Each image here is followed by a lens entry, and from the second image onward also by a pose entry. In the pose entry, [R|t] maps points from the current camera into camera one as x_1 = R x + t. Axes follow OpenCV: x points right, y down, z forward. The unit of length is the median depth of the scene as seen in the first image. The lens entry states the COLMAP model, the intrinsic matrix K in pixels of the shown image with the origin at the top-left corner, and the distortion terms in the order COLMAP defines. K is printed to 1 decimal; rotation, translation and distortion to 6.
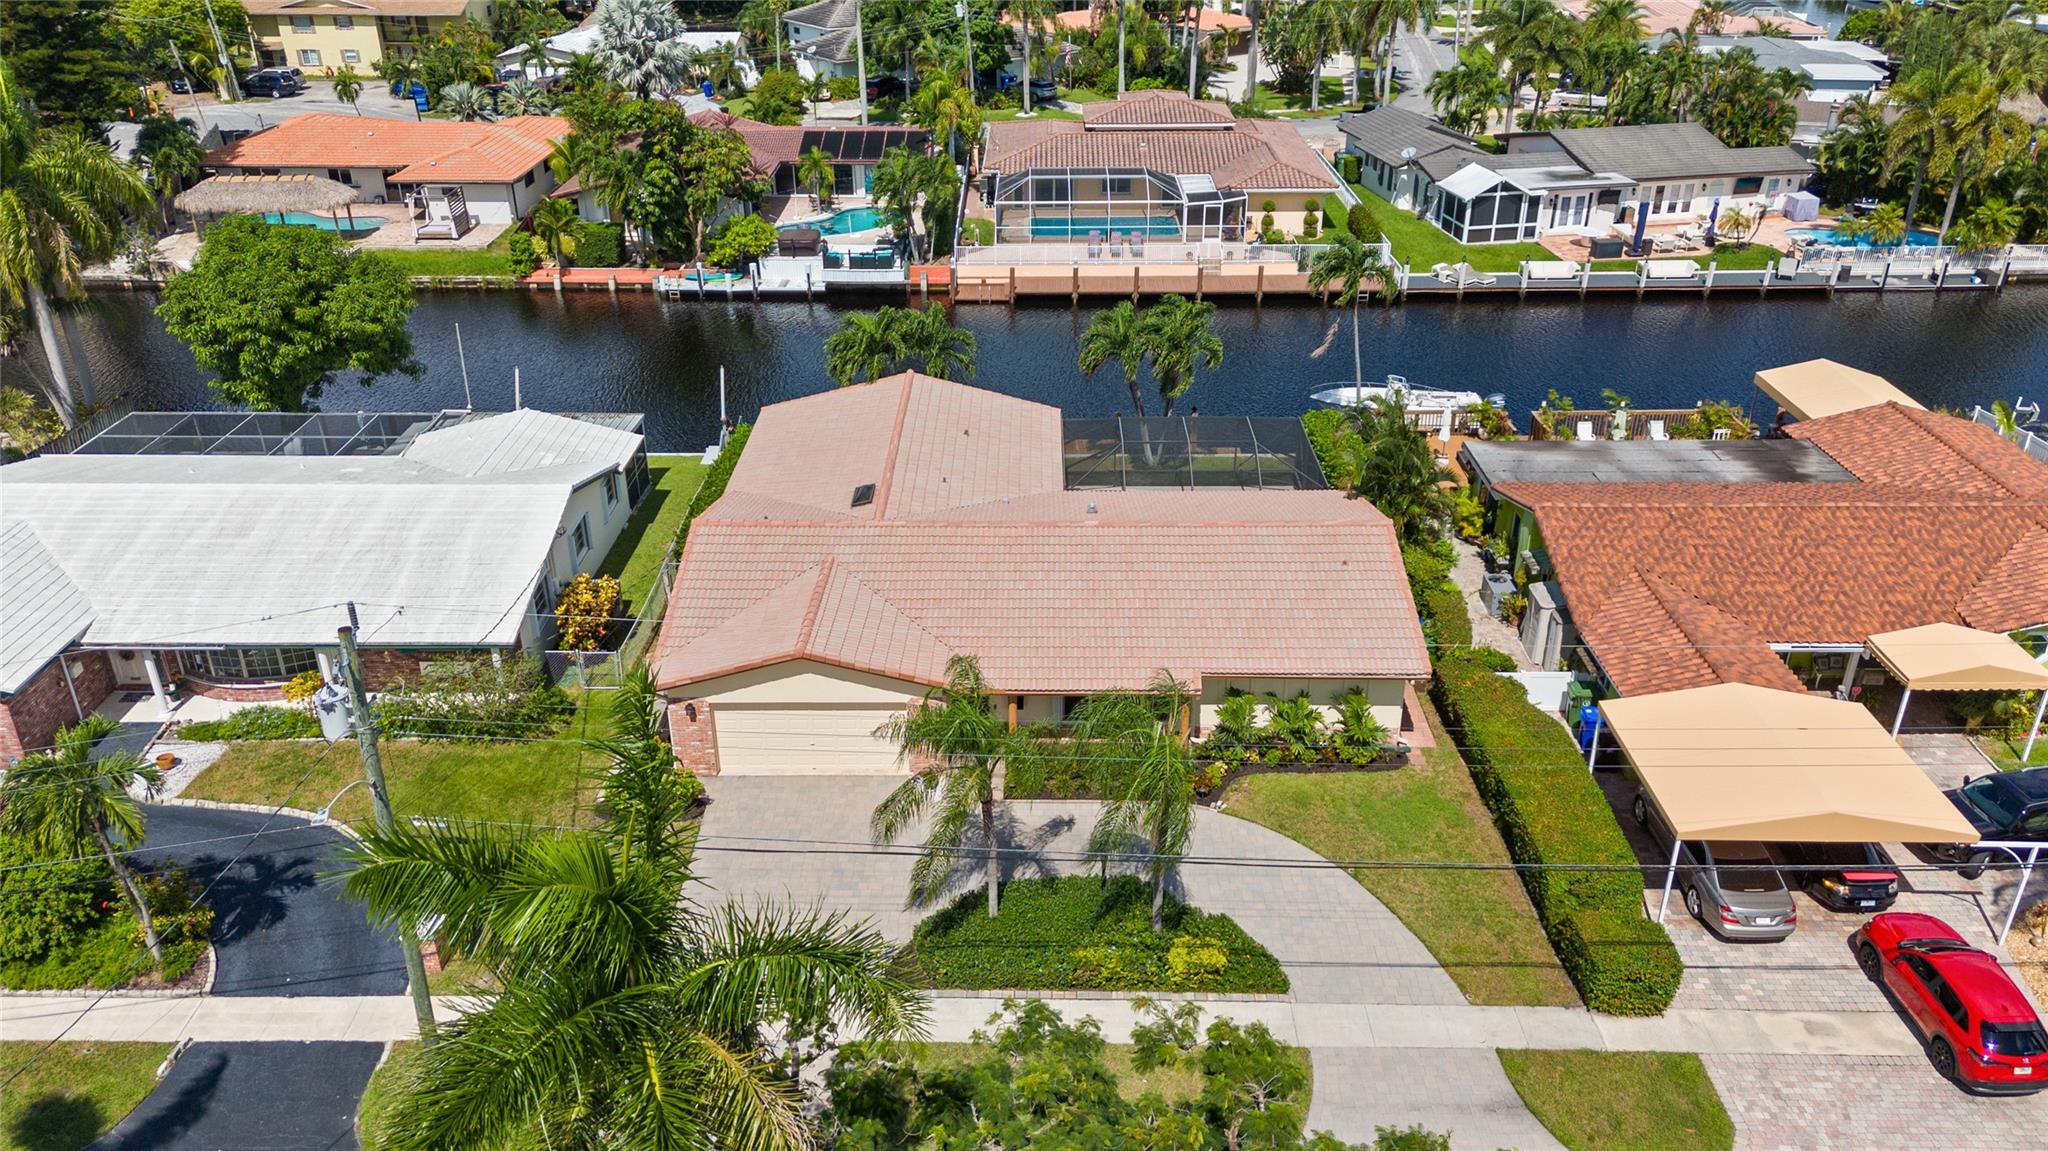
lens RADIAL K [[1531.5, 0, 1024.0], [0, 1531.5, 575.5], [0, 0, 1]] dist [0.046648, -0.002266]
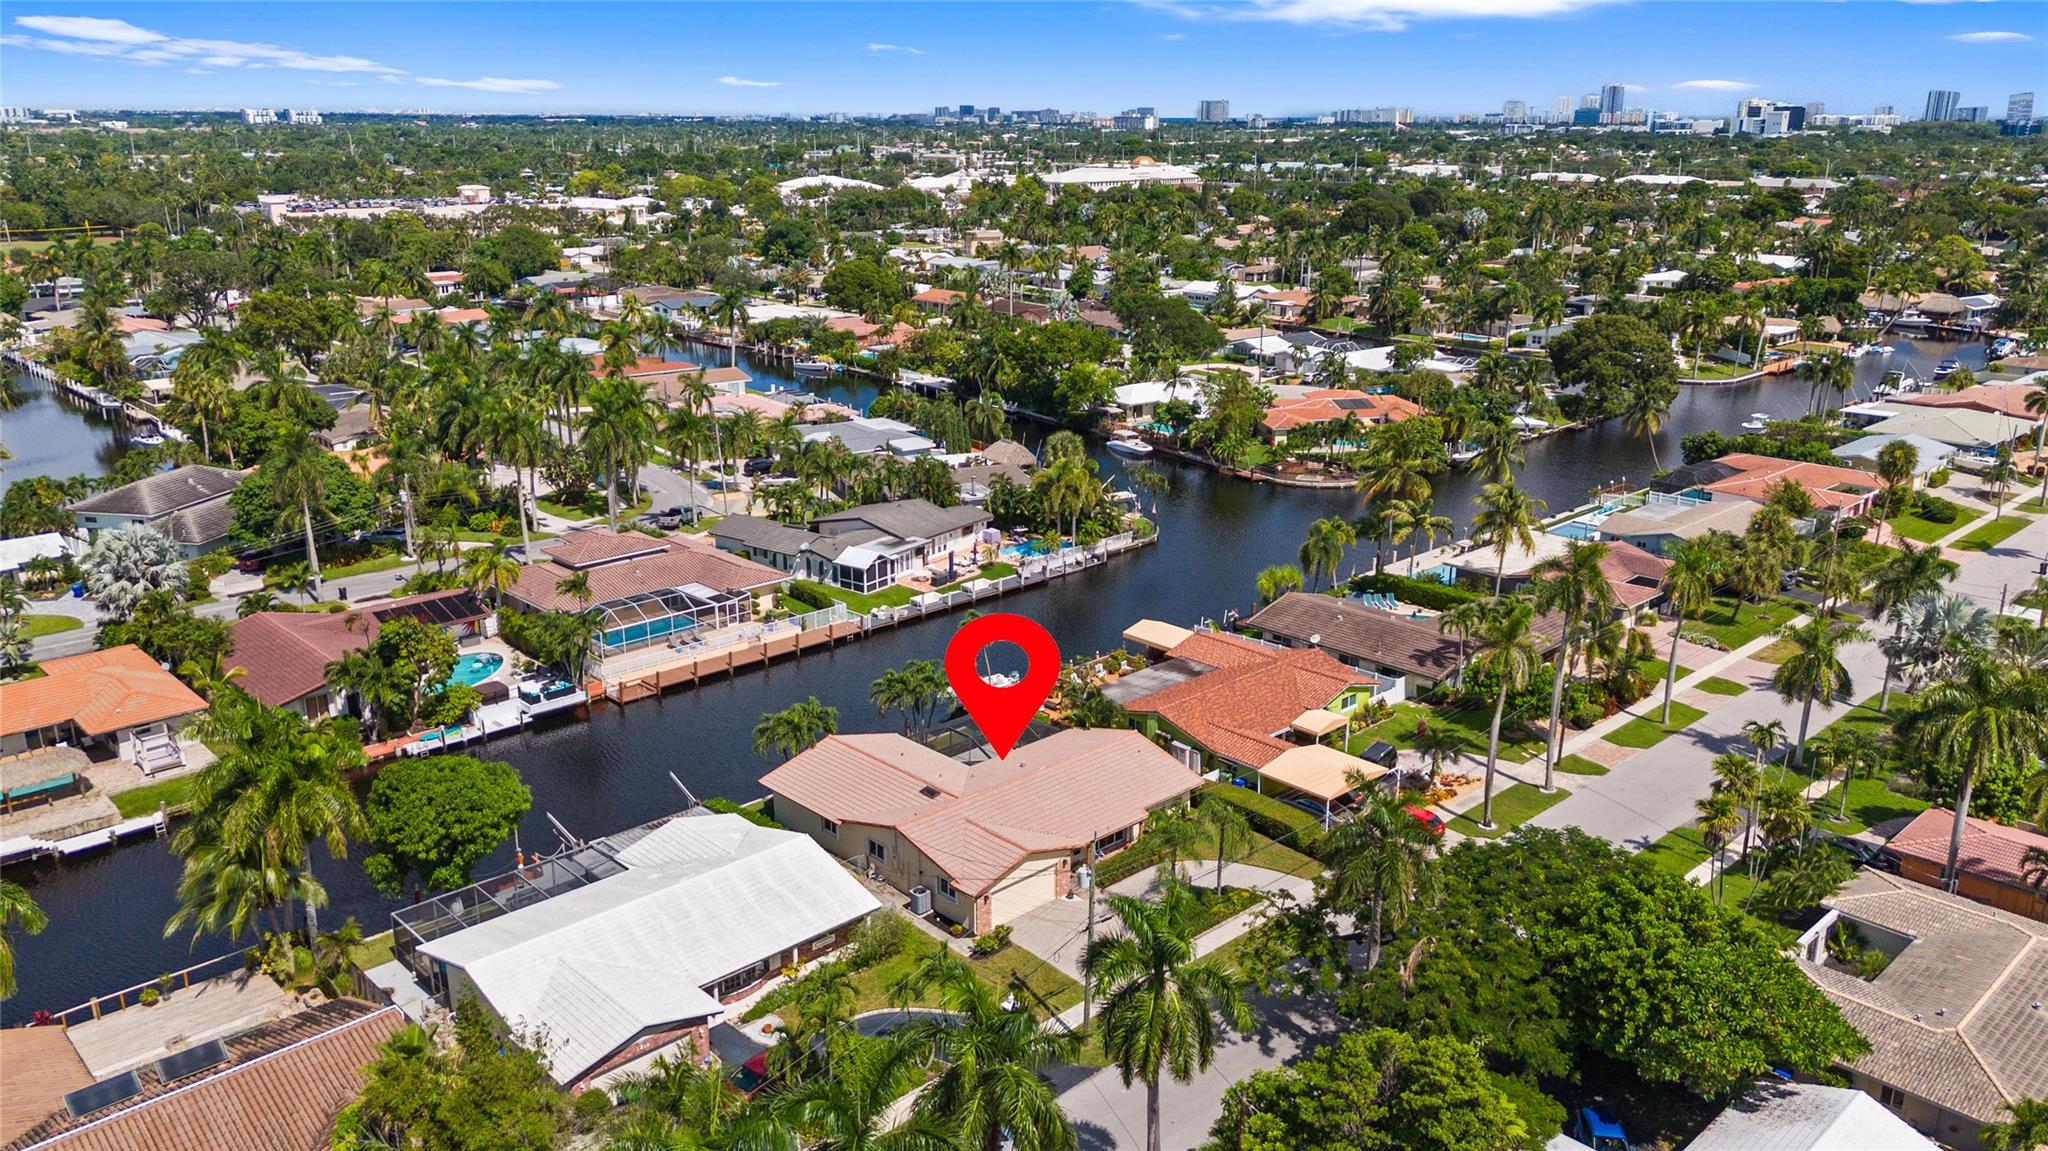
lens RADIAL K [[1531.5, 0, 1024.0], [0, 1531.5, 575.5], [0, 0, 1]] dist [0.046648, -0.002266]
pose [[0.715274, -0.195768, 0.670864, -0.710258], [0.312600, 0.948198, -0.056595, -0.092416], [-0.625032, 0.250193, 0.739418, -0.327572]]
